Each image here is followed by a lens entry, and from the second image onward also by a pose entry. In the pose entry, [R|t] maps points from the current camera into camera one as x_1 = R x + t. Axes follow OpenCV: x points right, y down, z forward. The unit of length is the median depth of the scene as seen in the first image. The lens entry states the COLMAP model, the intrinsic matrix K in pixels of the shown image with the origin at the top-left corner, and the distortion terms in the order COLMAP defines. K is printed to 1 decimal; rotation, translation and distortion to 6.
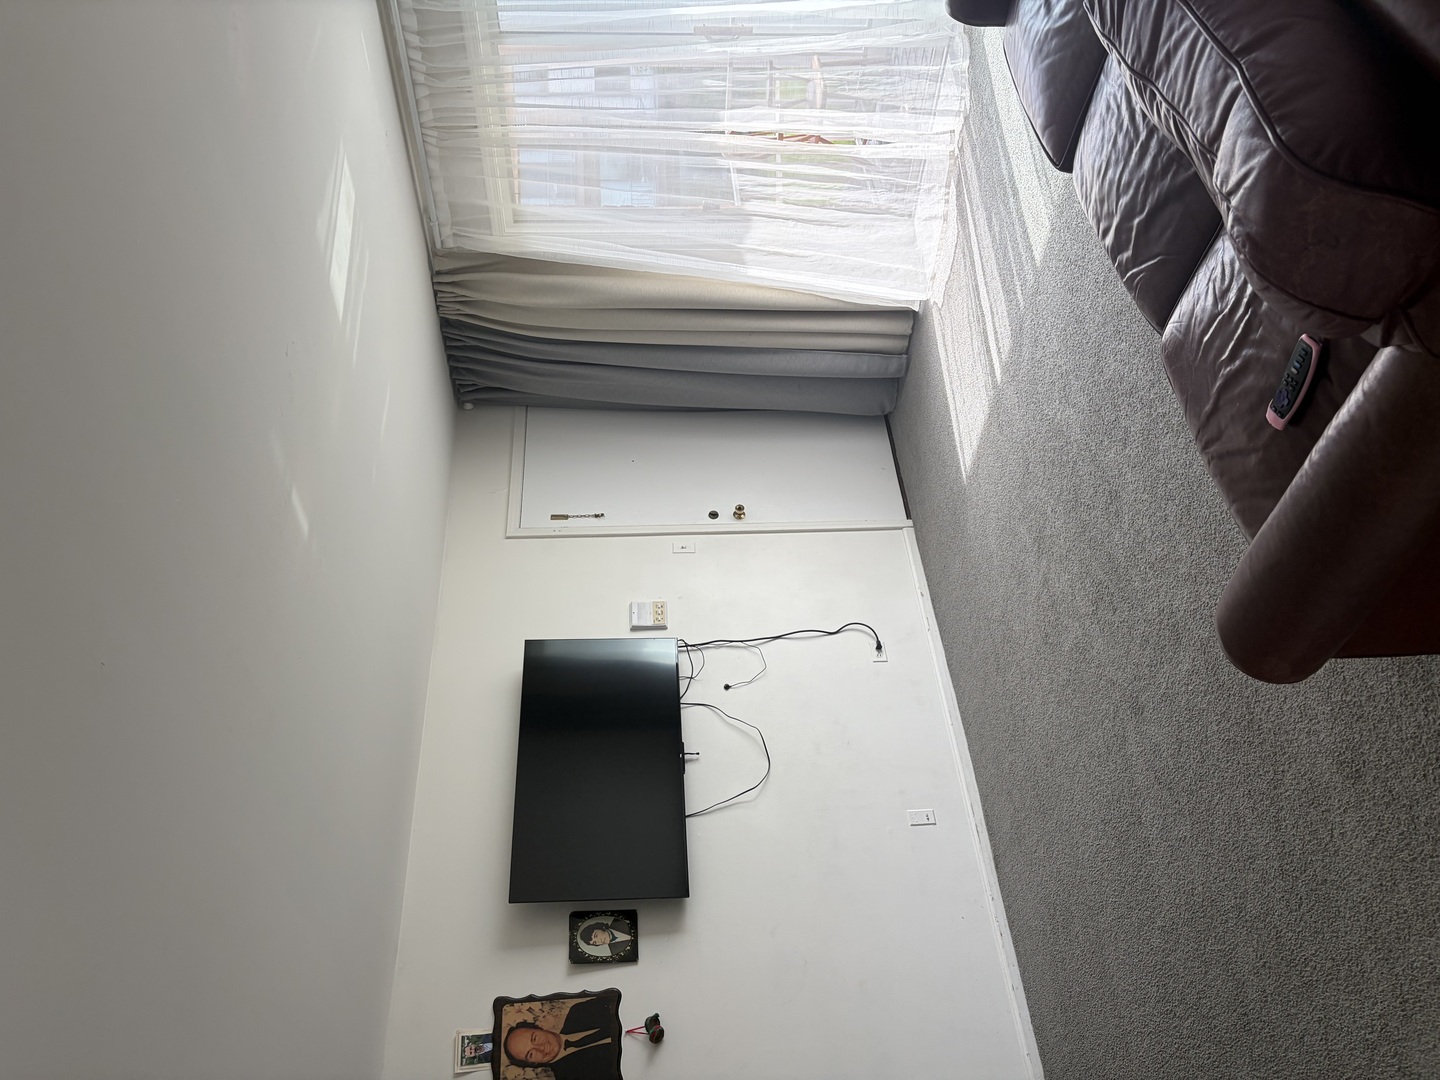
lens RADIAL K [[1083.9, 0, 720.0], [0, 1083.9, 540.0], [0, 0, 1]] dist [0.001955, 0.005293]
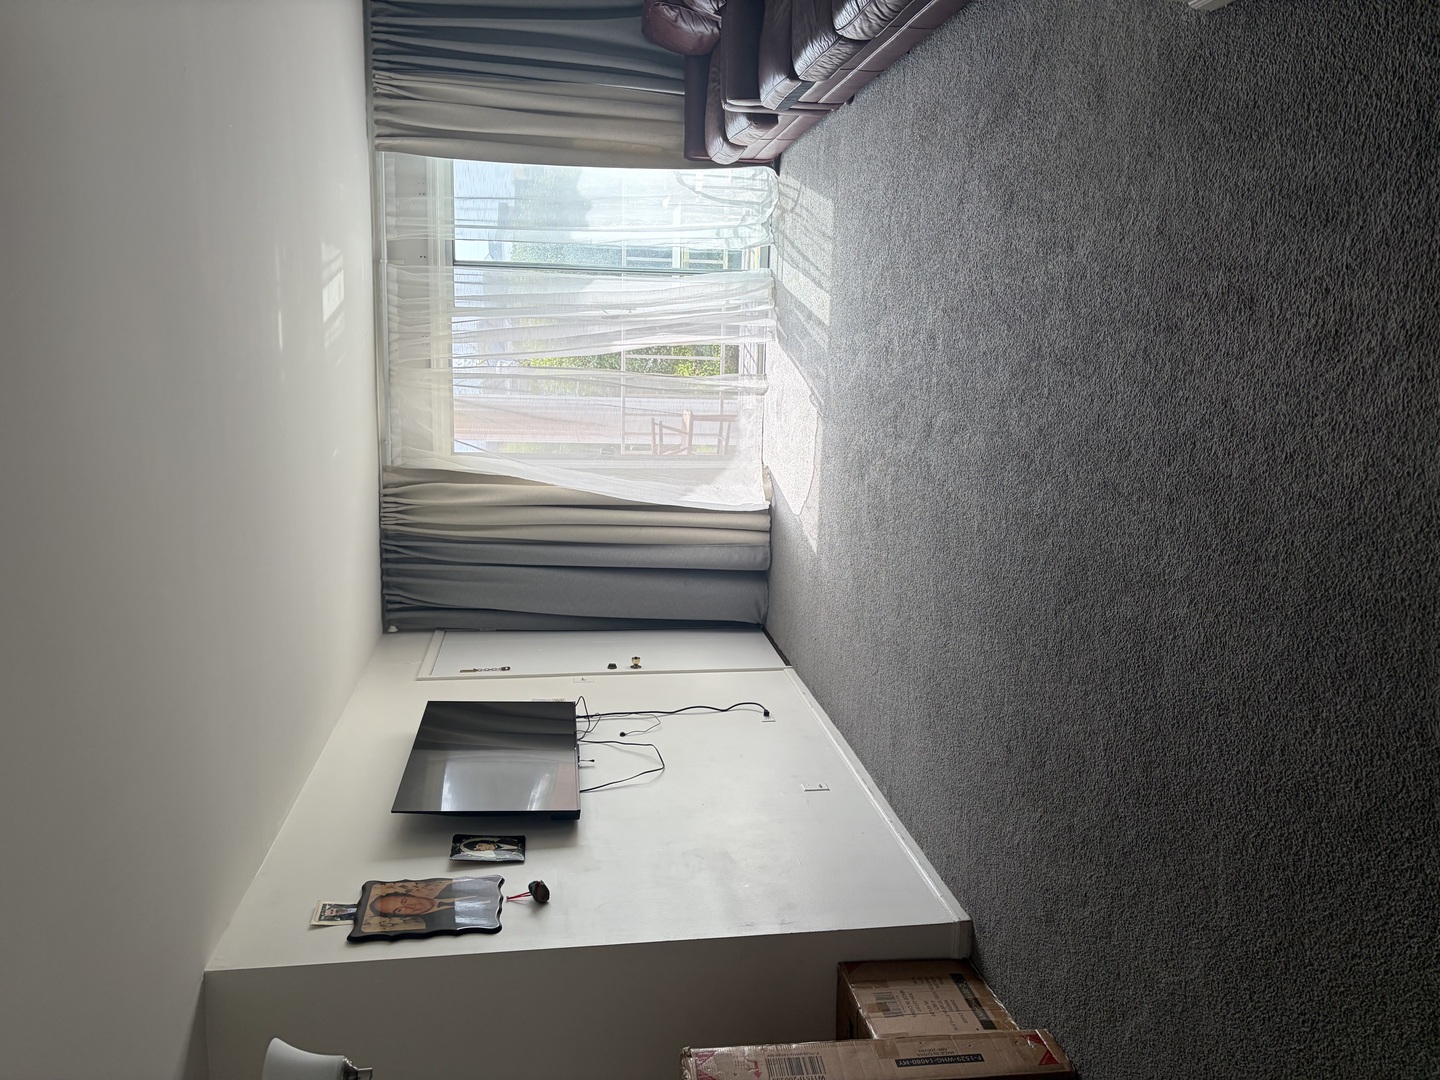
lens RADIAL K [[1118.0, 0, 720.0], [0, 1118.0, 540.0], [0, 0, 1]] dist [0.003019, 0.001445]
pose [[0.996638, -0.032735, 0.075108, 0.035627], [0.074240, 0.748591, -0.658863, 0.978782], [-0.034657, 0.662224, 0.748504, 0.097881]]
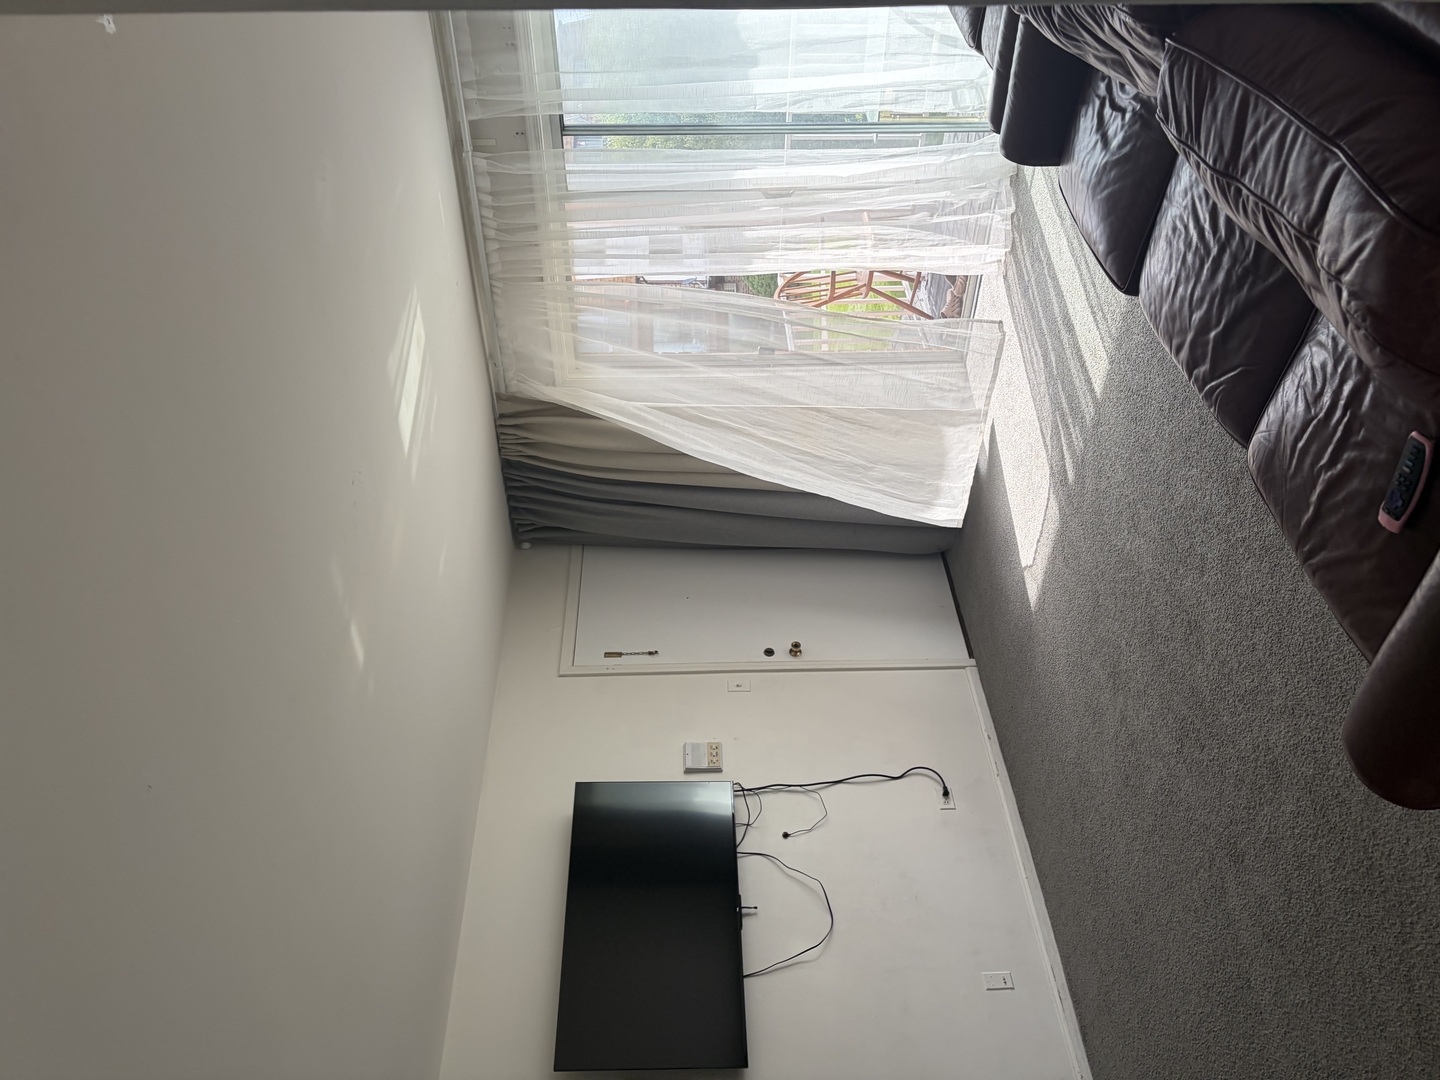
lens RADIAL K [[1079.6, 0, 725.9], [0, 1079.6, 518.4], [0, 0, 1]] dist [0.008820, 0.001466]
pose [[0.999232, -0.004011, -0.038989, -0.011526], [-0.002193, 0.987471, -0.157786, 0.015236], [0.039133, 0.157750, 0.986703, 0.021348]]
